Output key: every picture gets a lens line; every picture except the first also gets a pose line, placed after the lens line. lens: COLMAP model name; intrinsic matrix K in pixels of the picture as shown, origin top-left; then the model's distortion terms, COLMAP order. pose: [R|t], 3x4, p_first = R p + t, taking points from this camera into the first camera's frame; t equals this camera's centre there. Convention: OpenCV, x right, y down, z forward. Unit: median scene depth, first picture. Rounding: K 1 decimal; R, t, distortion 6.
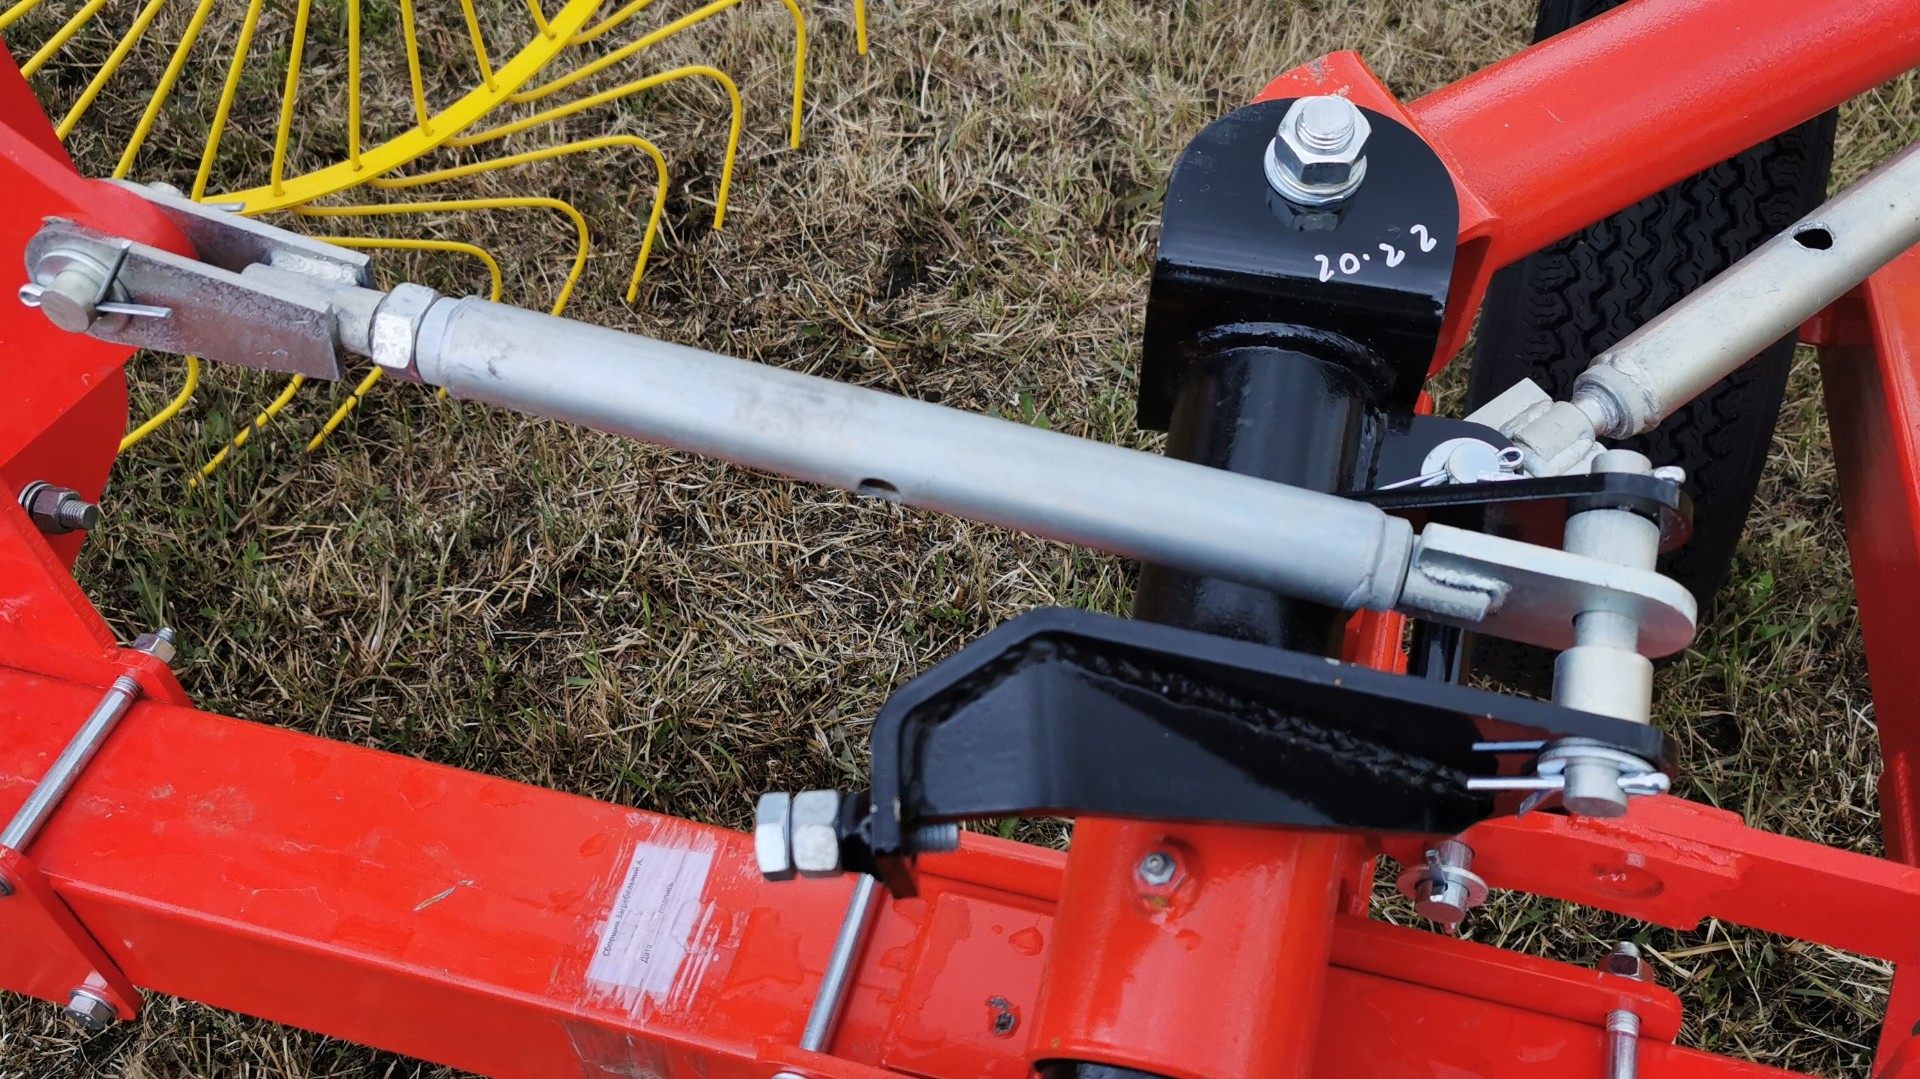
lens RADIAL K [[1908.8, 0, 953.1], [0, 1908.8, 539.4], [0, 0, 1]] dist [0.051665, -0.002855]
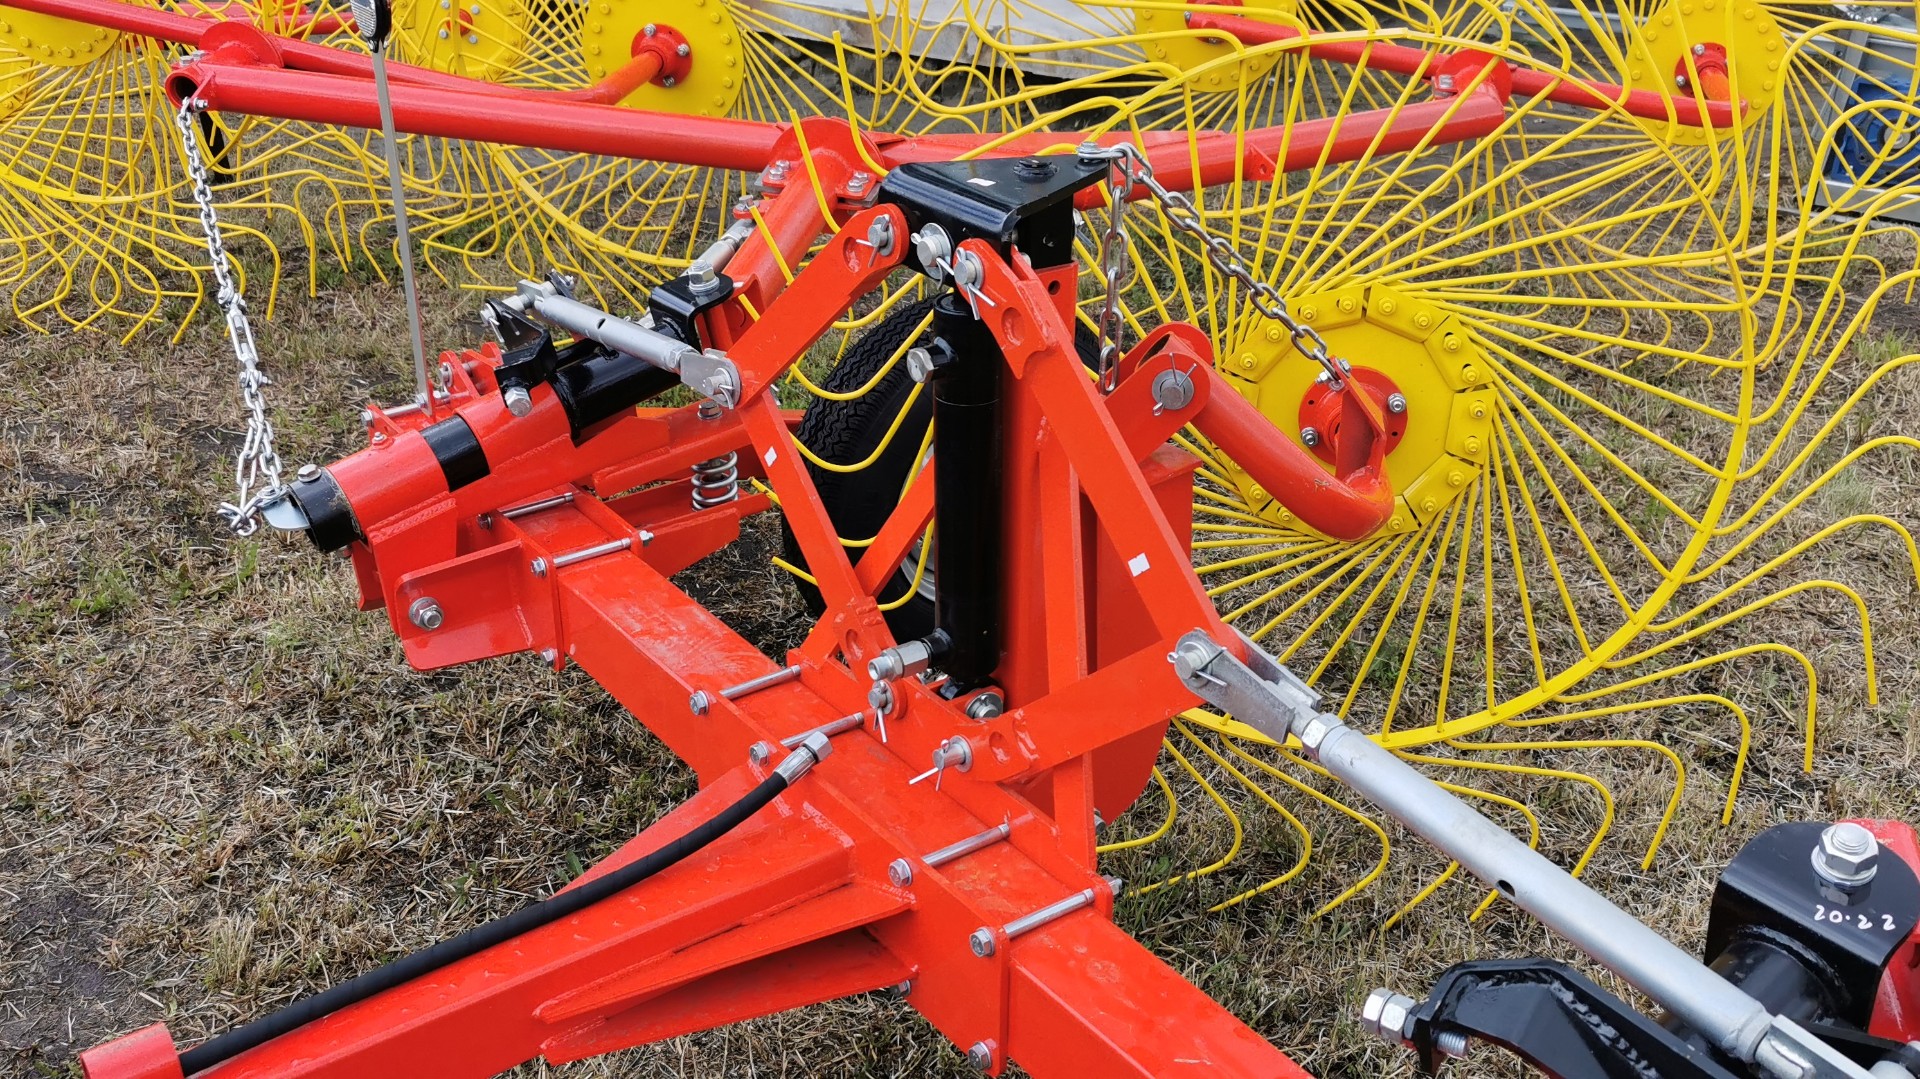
lens RADIAL K [[1908.8, 0, 953.1], [0, 1908.8, 539.4], [0, 0, 1]] dist [0.051665, -0.002855]
pose [[0.799321, 0.320802, -0.508106, 0.336026], [-0.487117, 0.841042, -0.235297, 0.352805], [0.351855, 0.435585, 0.828531, -0.830911]]
